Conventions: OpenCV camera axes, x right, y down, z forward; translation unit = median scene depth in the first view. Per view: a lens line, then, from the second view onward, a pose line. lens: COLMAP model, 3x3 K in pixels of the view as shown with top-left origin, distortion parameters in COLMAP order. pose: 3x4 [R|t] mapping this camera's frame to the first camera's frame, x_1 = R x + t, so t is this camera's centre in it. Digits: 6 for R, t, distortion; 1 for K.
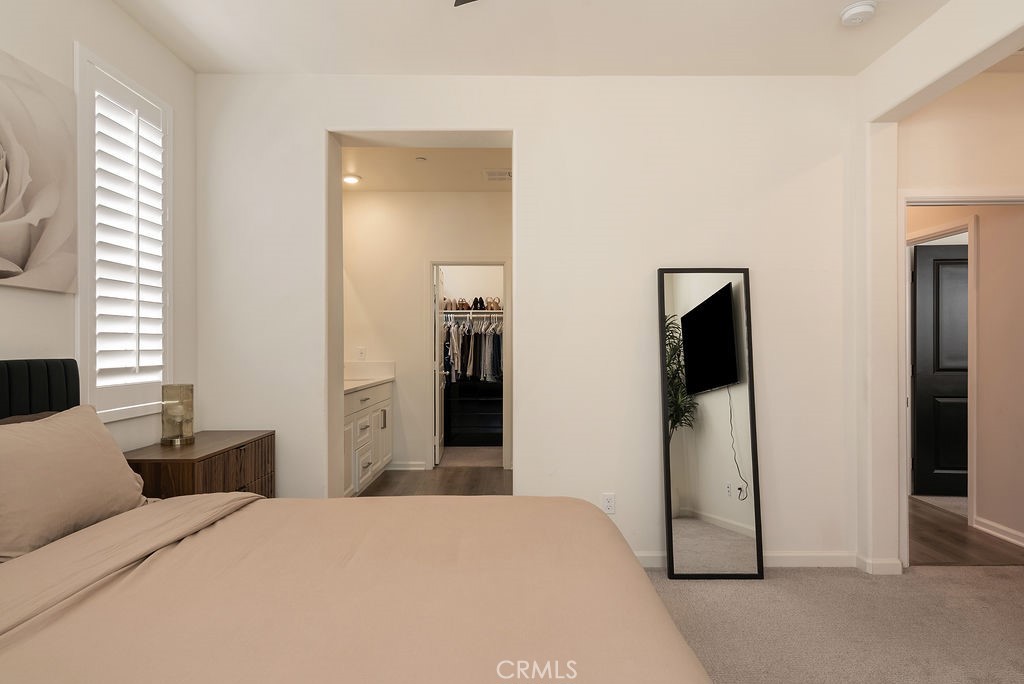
lens RADIAL K [[595.7, 0, 510.5], [0, 595.7, 349.1], [0, 0, 1]] dist [0.006091, 0.001288]
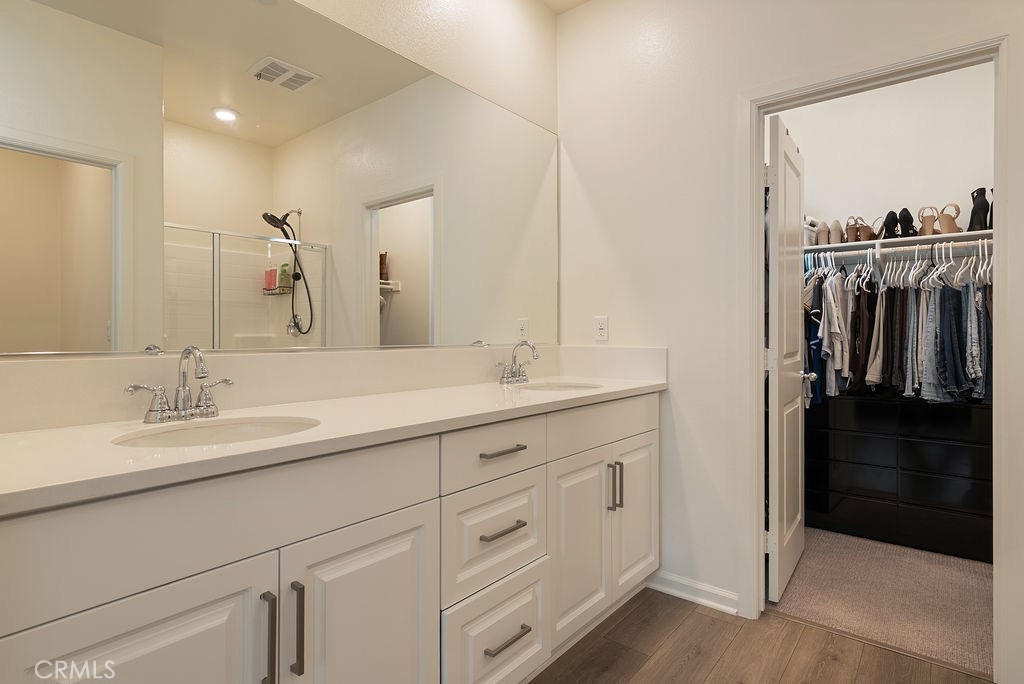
lens RADIAL K [[528.2, 0, 517.2], [0, 528.2, 332.5], [0, 0, 1]] dist [0.006332, -0.001647]
pose [[0.780942, -0.000602, -0.624604, -0.030007], [-0.006682, 0.999934, -0.009319, 0.012055], [0.624568, 0.011451, 0.780886, 0.533175]]
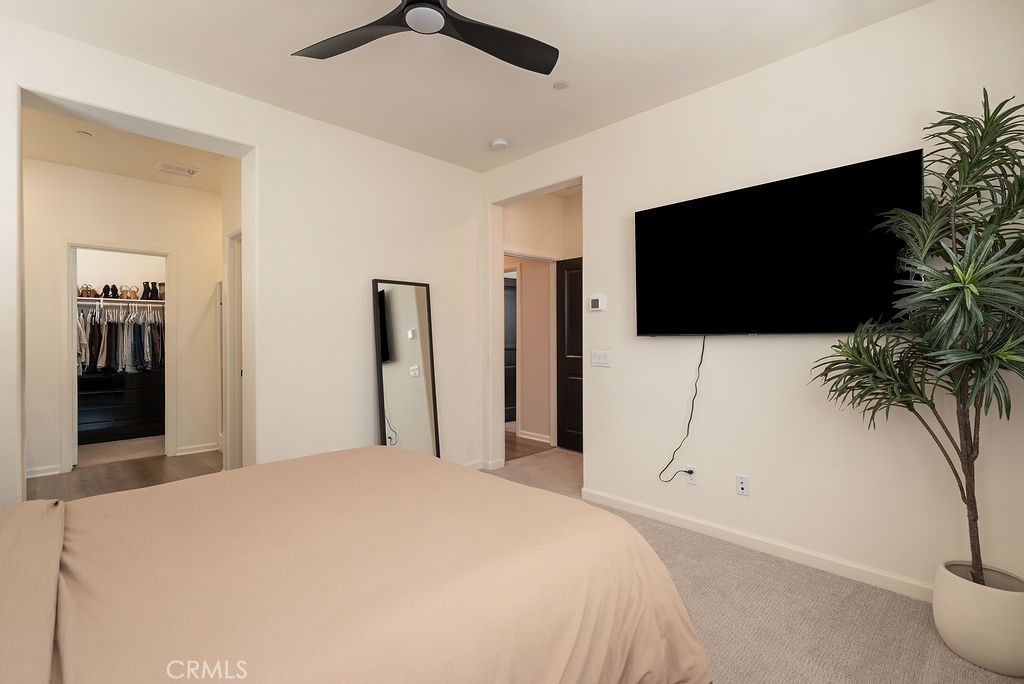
lens RADIAL K [[474.2, 0, 525.1], [0, 474.2, 338.4], [0, 0, 1]] dist [-0.004701, 0.001257]
pose [[0.694816, -0.004961, 0.719171, -0.144160], [0.004588, 0.999986, 0.002466, -0.000001], [-0.719173, 0.001586, 0.694829, -0.001648]]
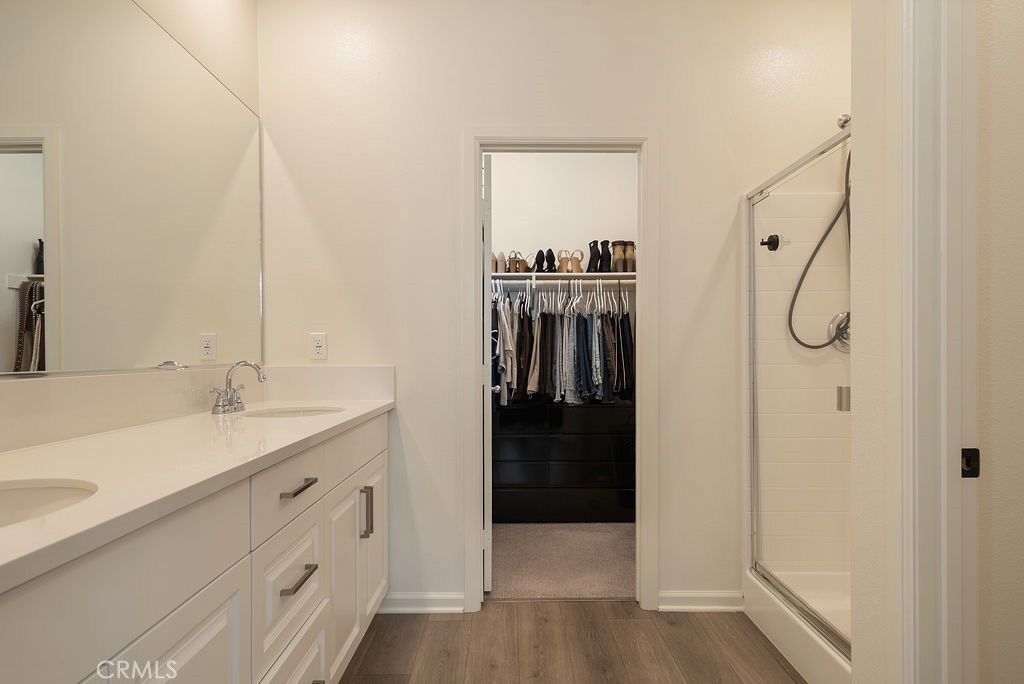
lens RADIAL K [[572.5, 0, 507.8], [0, 572.5, 355.3], [0, 0, 1]] dist [0.006125, 0.001266]
pose [[0.999960, -0.002641, 0.008562, -0.098032], [0.002662, 0.999994, -0.002425, 0.012555], [-0.008555, 0.002448, 0.999960, 0.495129]]
